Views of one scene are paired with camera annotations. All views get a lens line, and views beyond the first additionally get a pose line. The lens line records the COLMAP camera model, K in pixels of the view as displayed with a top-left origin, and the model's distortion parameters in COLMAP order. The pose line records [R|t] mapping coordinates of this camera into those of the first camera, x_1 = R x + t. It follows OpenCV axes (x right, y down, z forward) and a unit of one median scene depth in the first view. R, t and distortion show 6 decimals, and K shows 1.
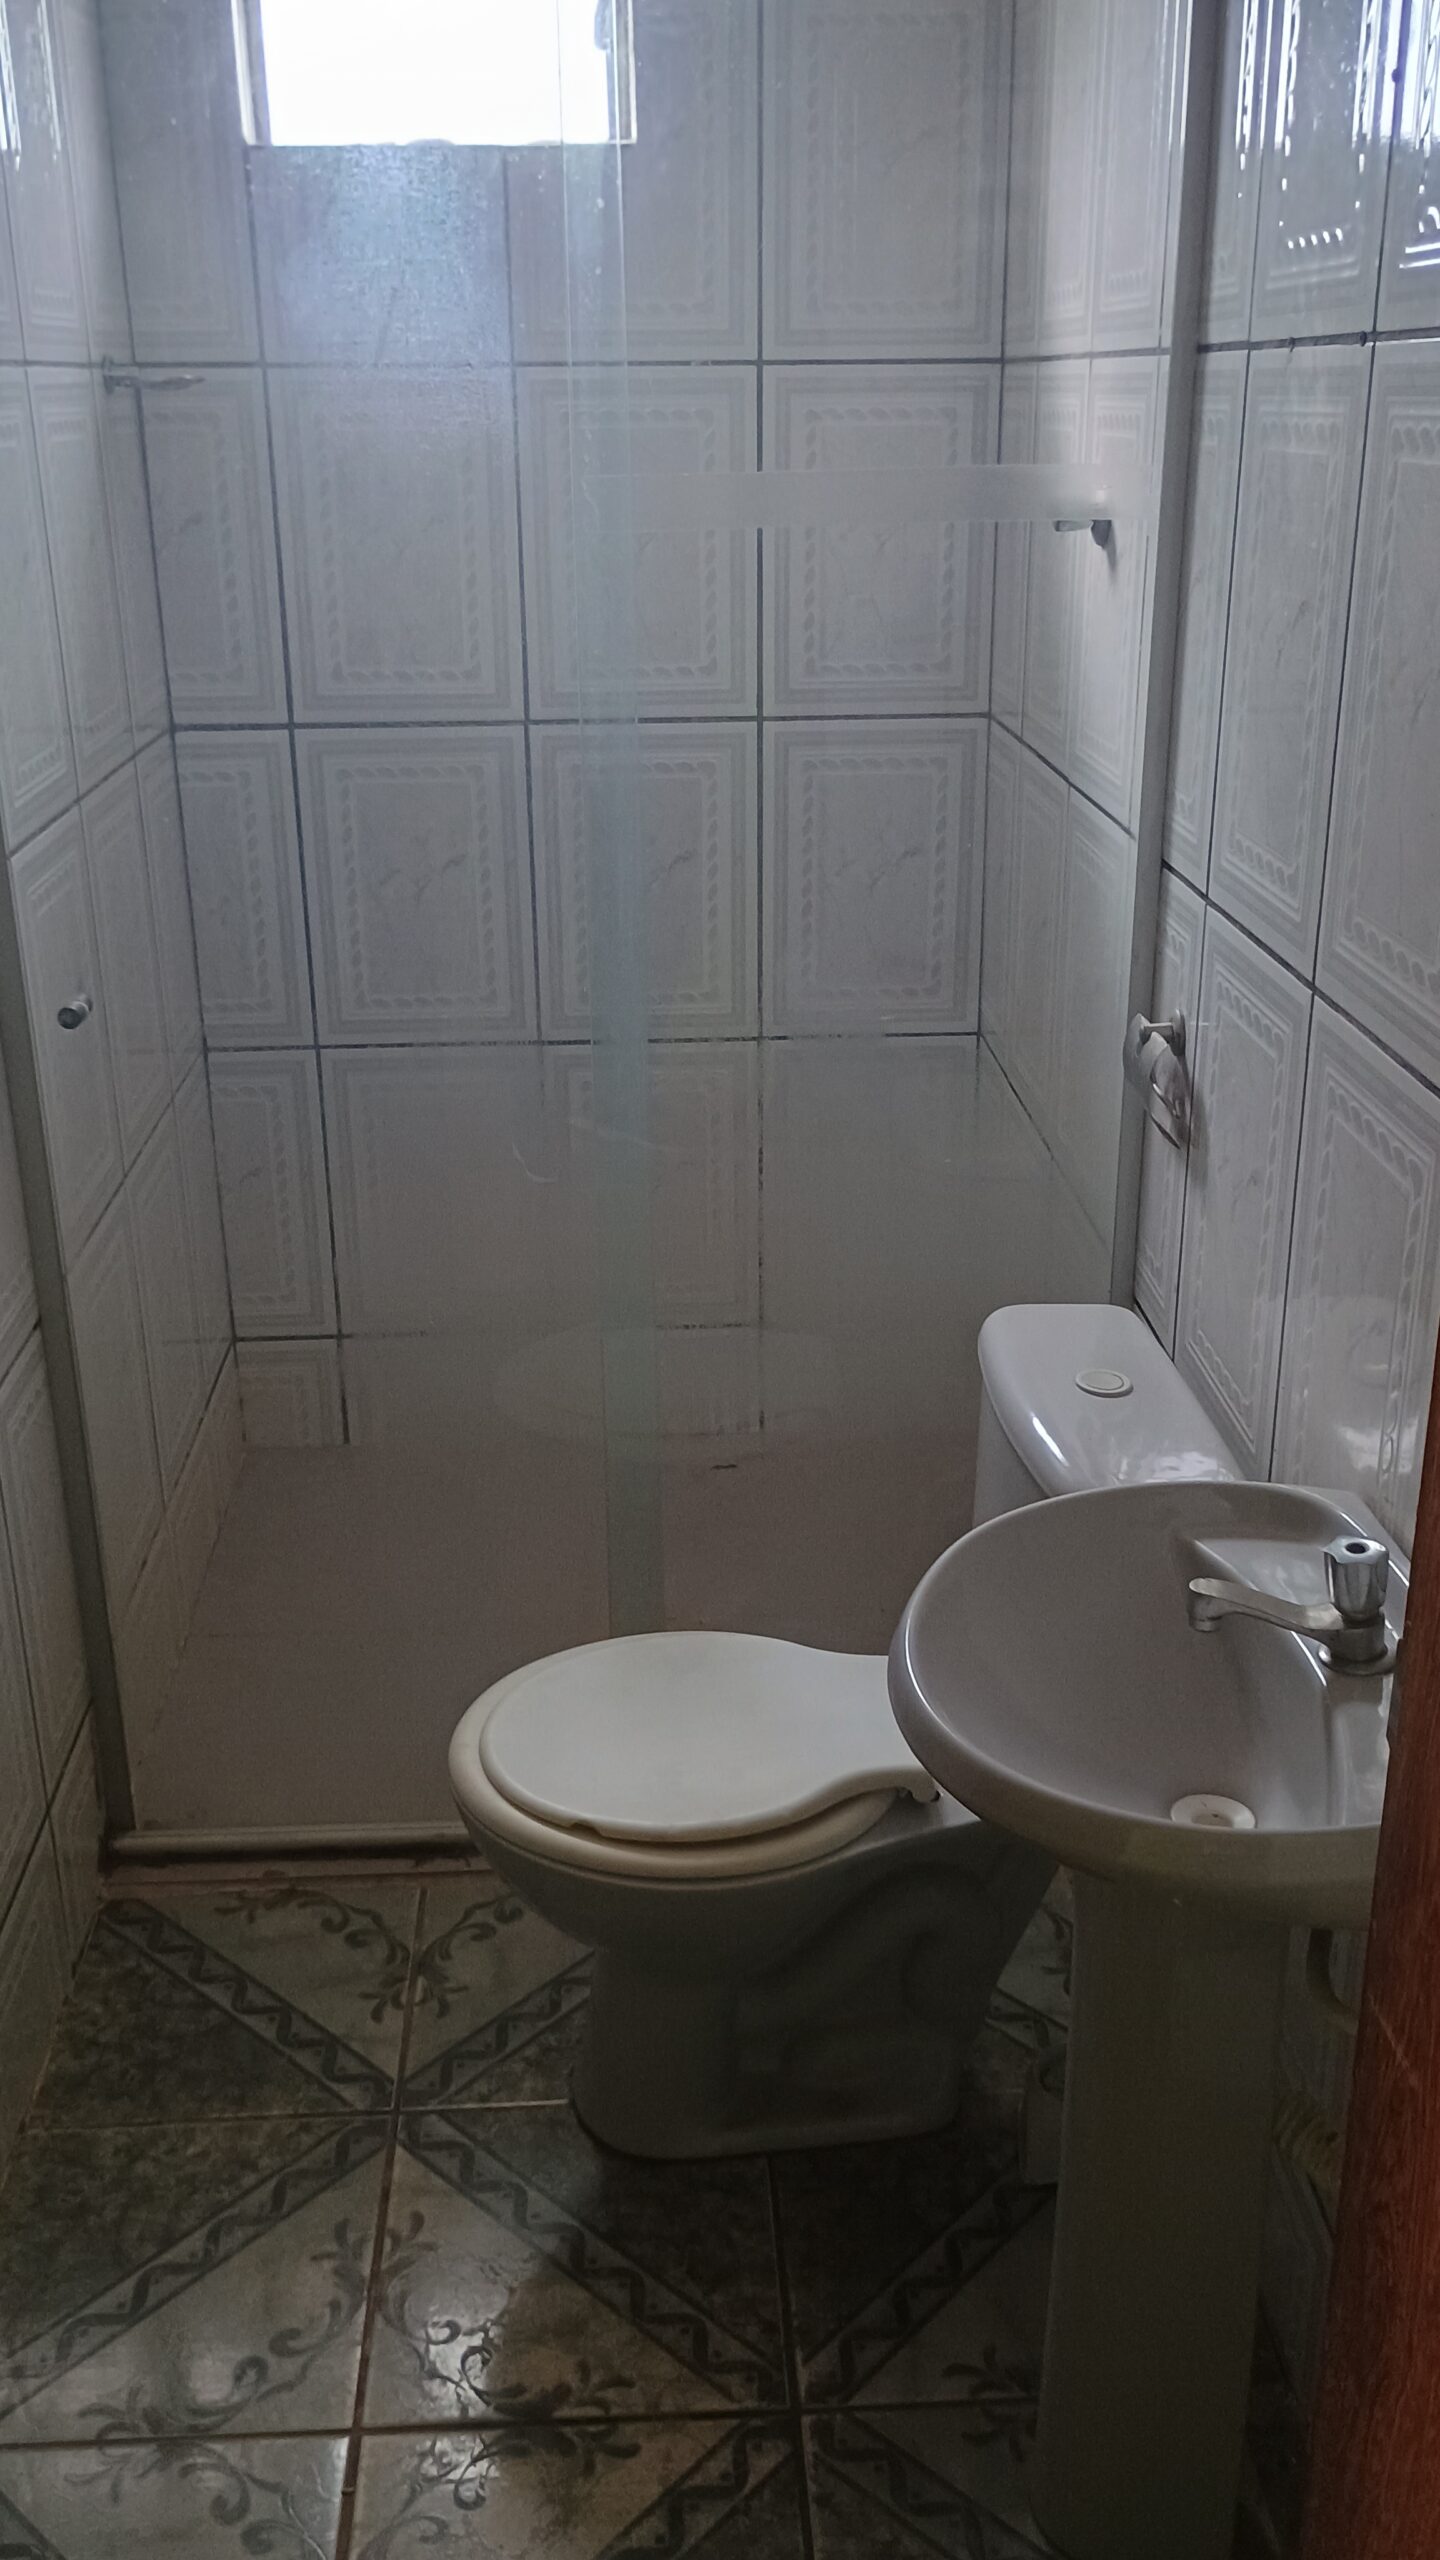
lens RADIAL K [[2216.2, 0, 720.0], [0, 2216.2, 1280.0], [0, 0, 1]] dist [0.002072, -0.044525]
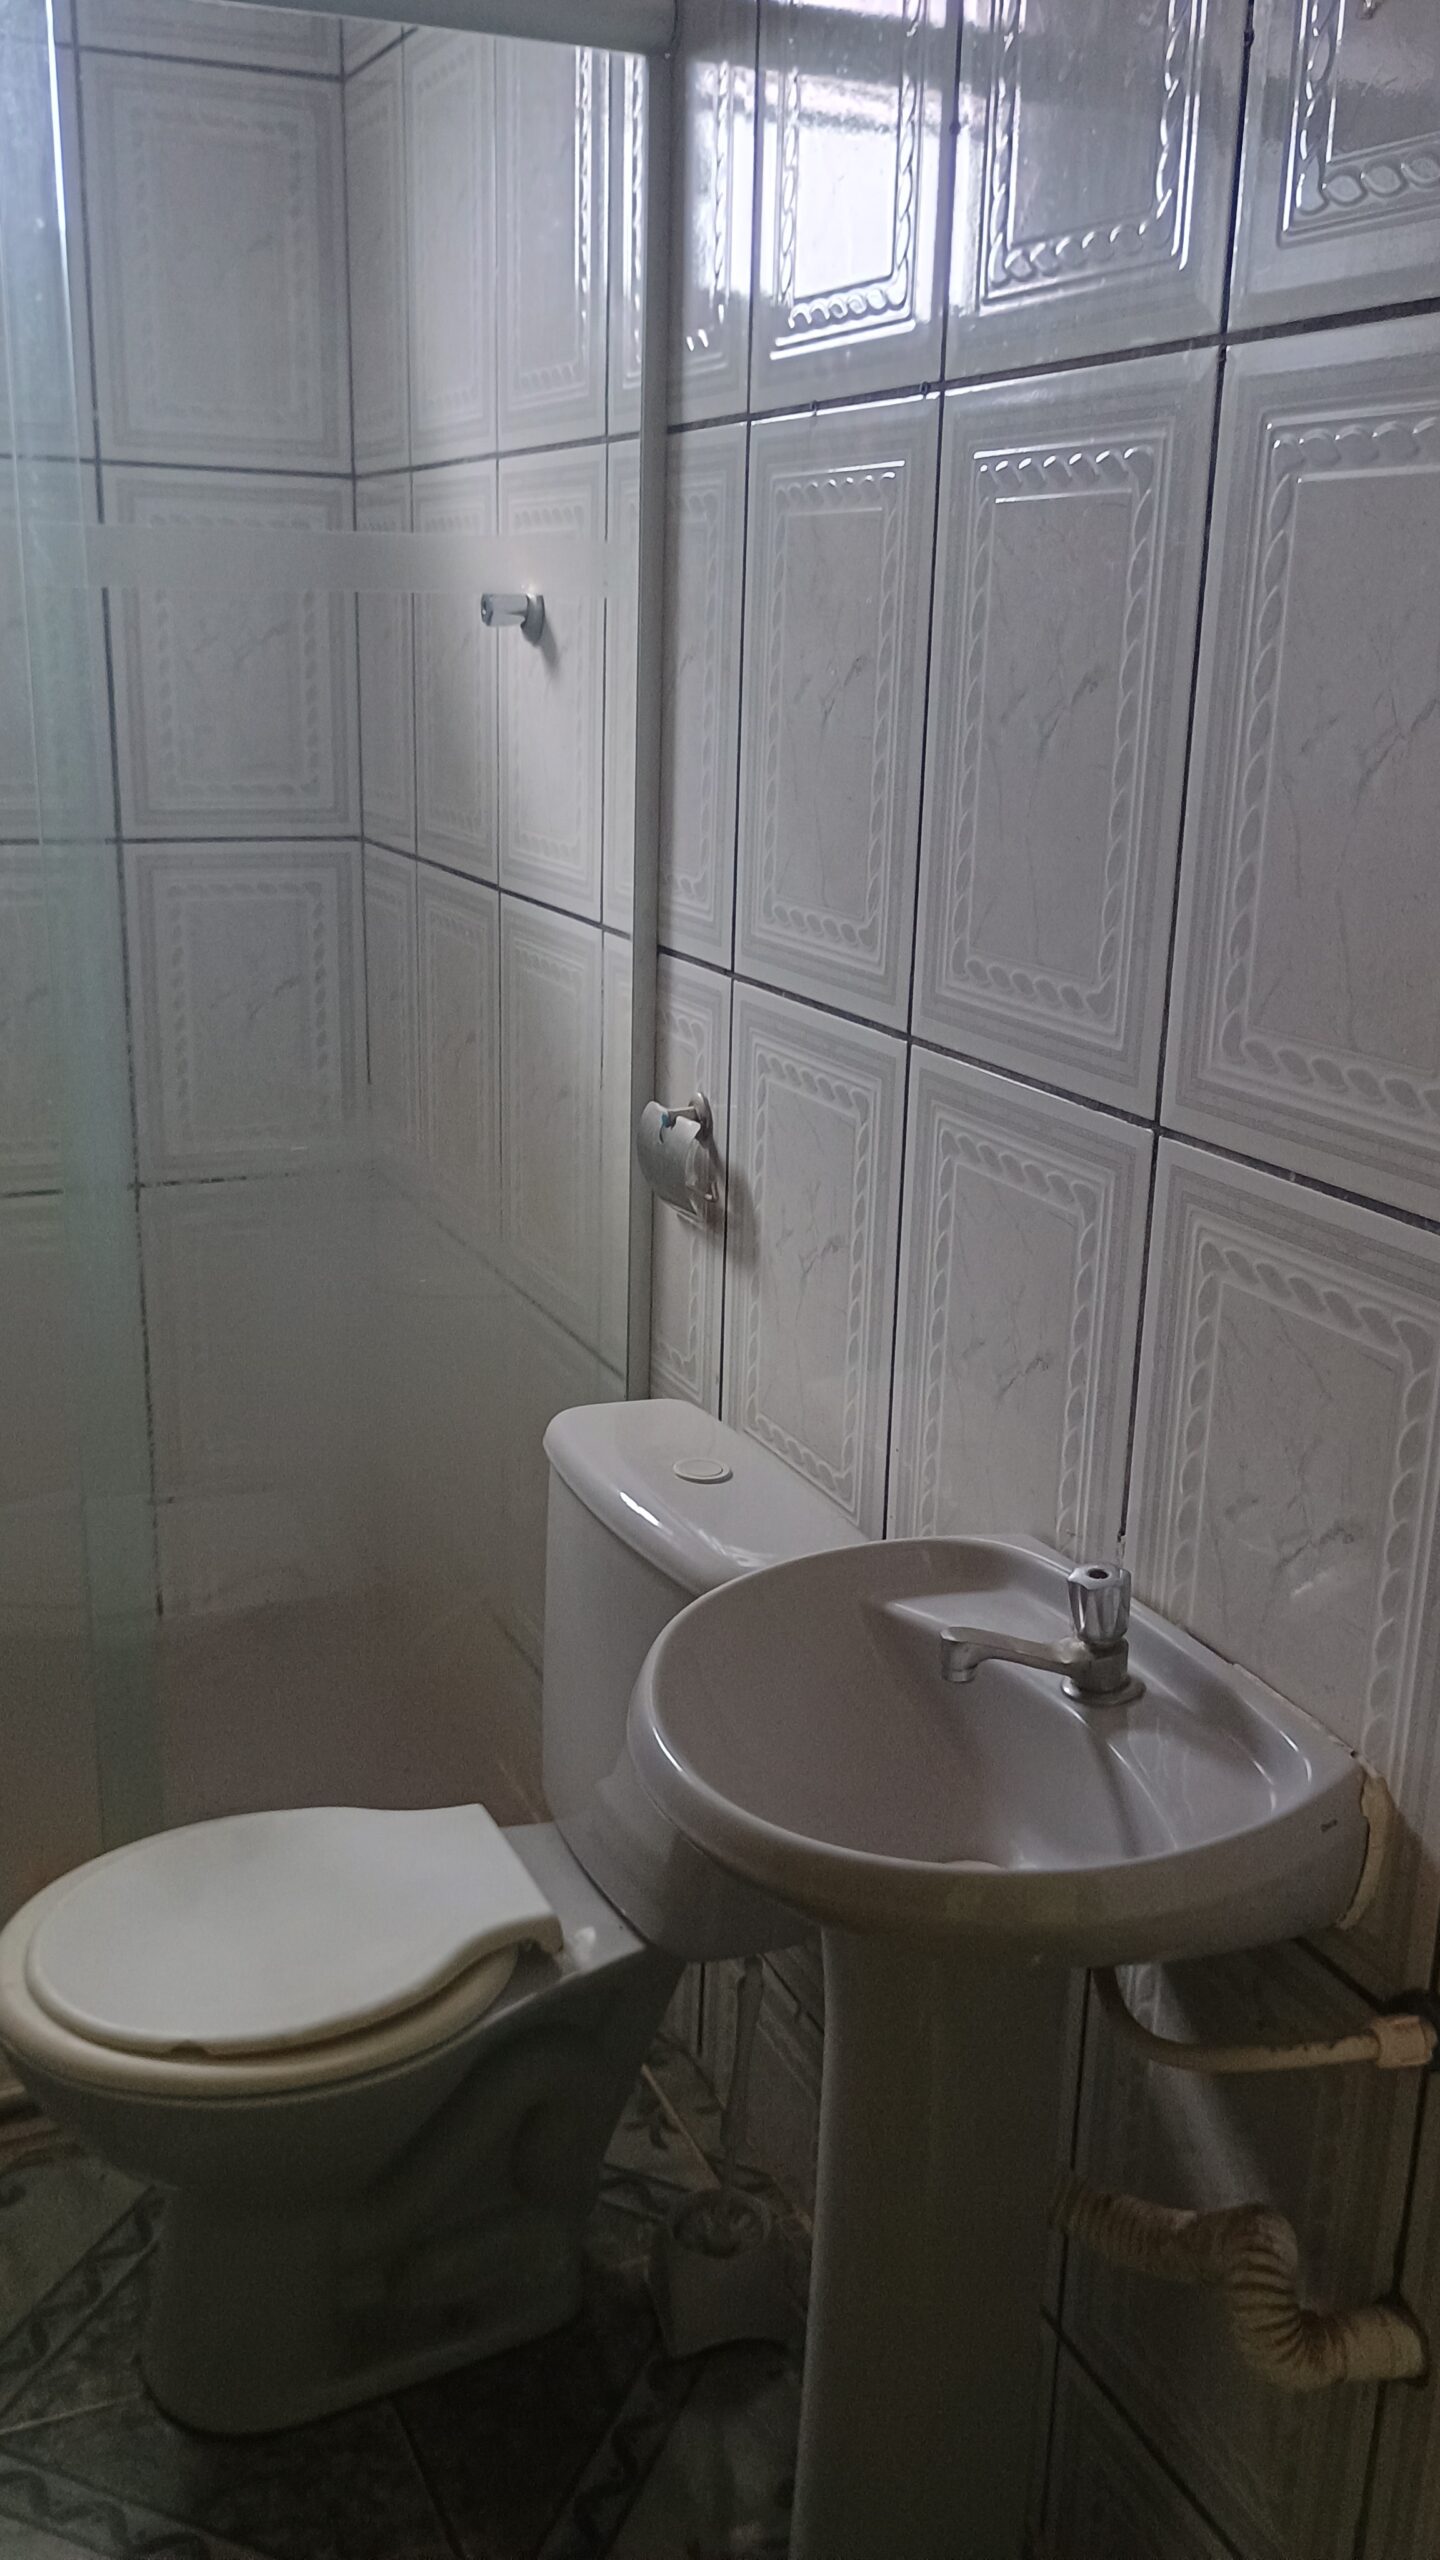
lens RADIAL K [[2264.4, 0, 720.0], [0, 2264.4, 1280.0], [0, 0, 1]] dist [0.006366, -0.028332]
pose [[0.937699, -0.076824, 0.338850, -0.128436], [0.104791, 0.992368, -0.065000, 0.025848], [-0.331270, 0.096458, 0.938592, 0.067613]]
